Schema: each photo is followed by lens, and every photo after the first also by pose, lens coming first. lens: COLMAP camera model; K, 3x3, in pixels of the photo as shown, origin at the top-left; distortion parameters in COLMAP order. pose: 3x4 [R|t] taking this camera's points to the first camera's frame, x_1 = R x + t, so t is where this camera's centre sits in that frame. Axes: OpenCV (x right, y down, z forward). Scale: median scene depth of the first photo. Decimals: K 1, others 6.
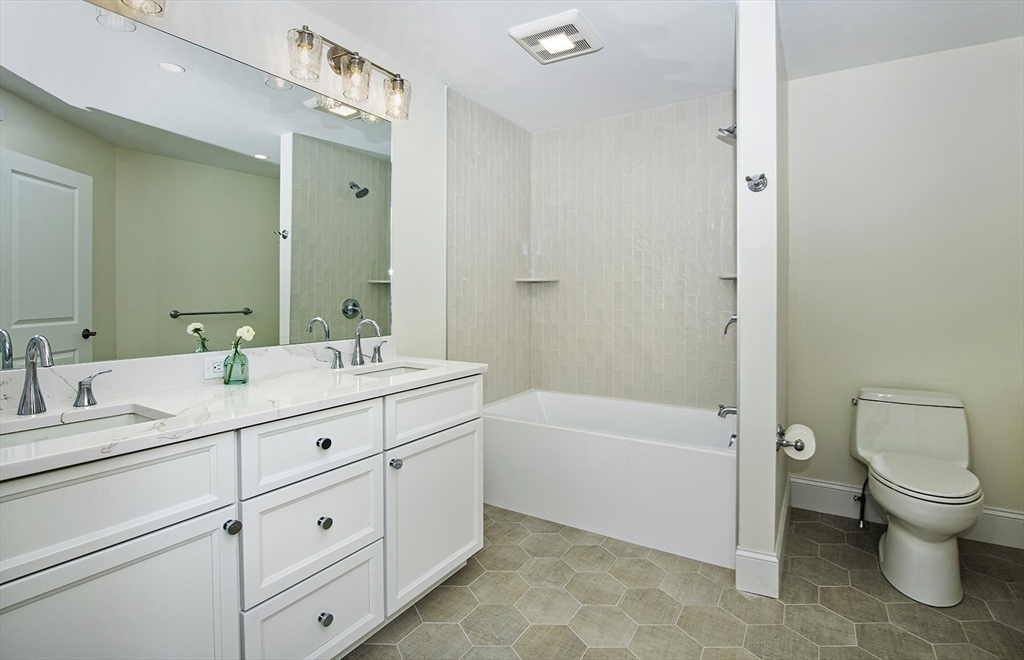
lens RADIAL K [[516.0, 0, 511.7], [0, 516.0, 294.7], [0, 0, 1]] dist [-0.002336, -0.000361]
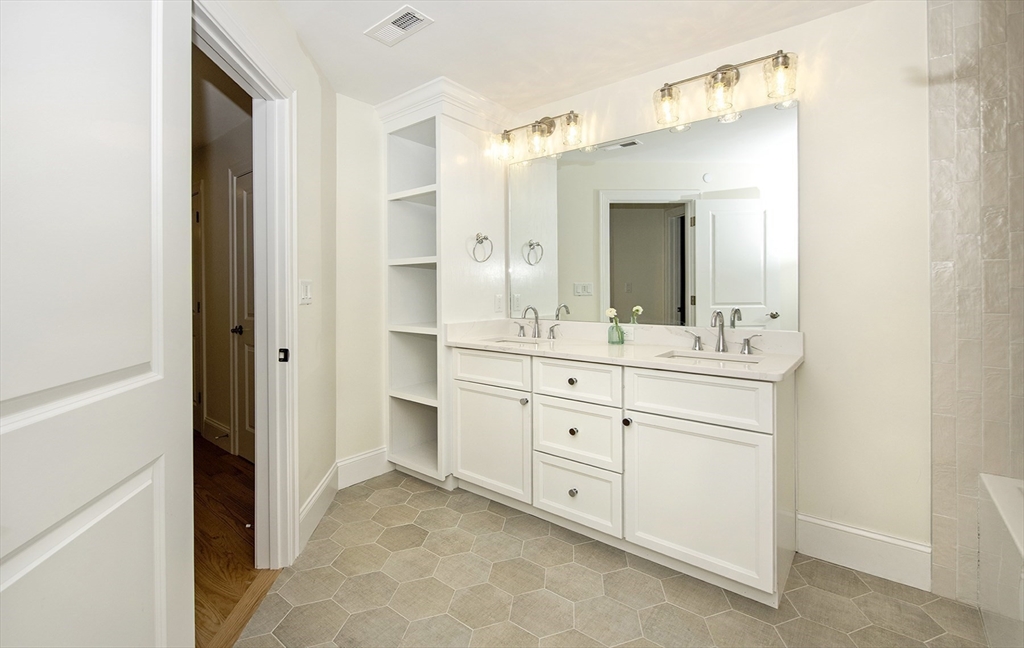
lens RADIAL K [[455.1, 0, 511.7], [0, 455.1, 288.5], [0, 0, 1]] dist [-0.000185, -0.000035]
pose [[-0.120313, 0.004263, -0.992727, 0.916018], [0.001157, 0.999991, 0.004154, -0.003892], [0.992735, -0.000649, -0.120317, 0.857812]]
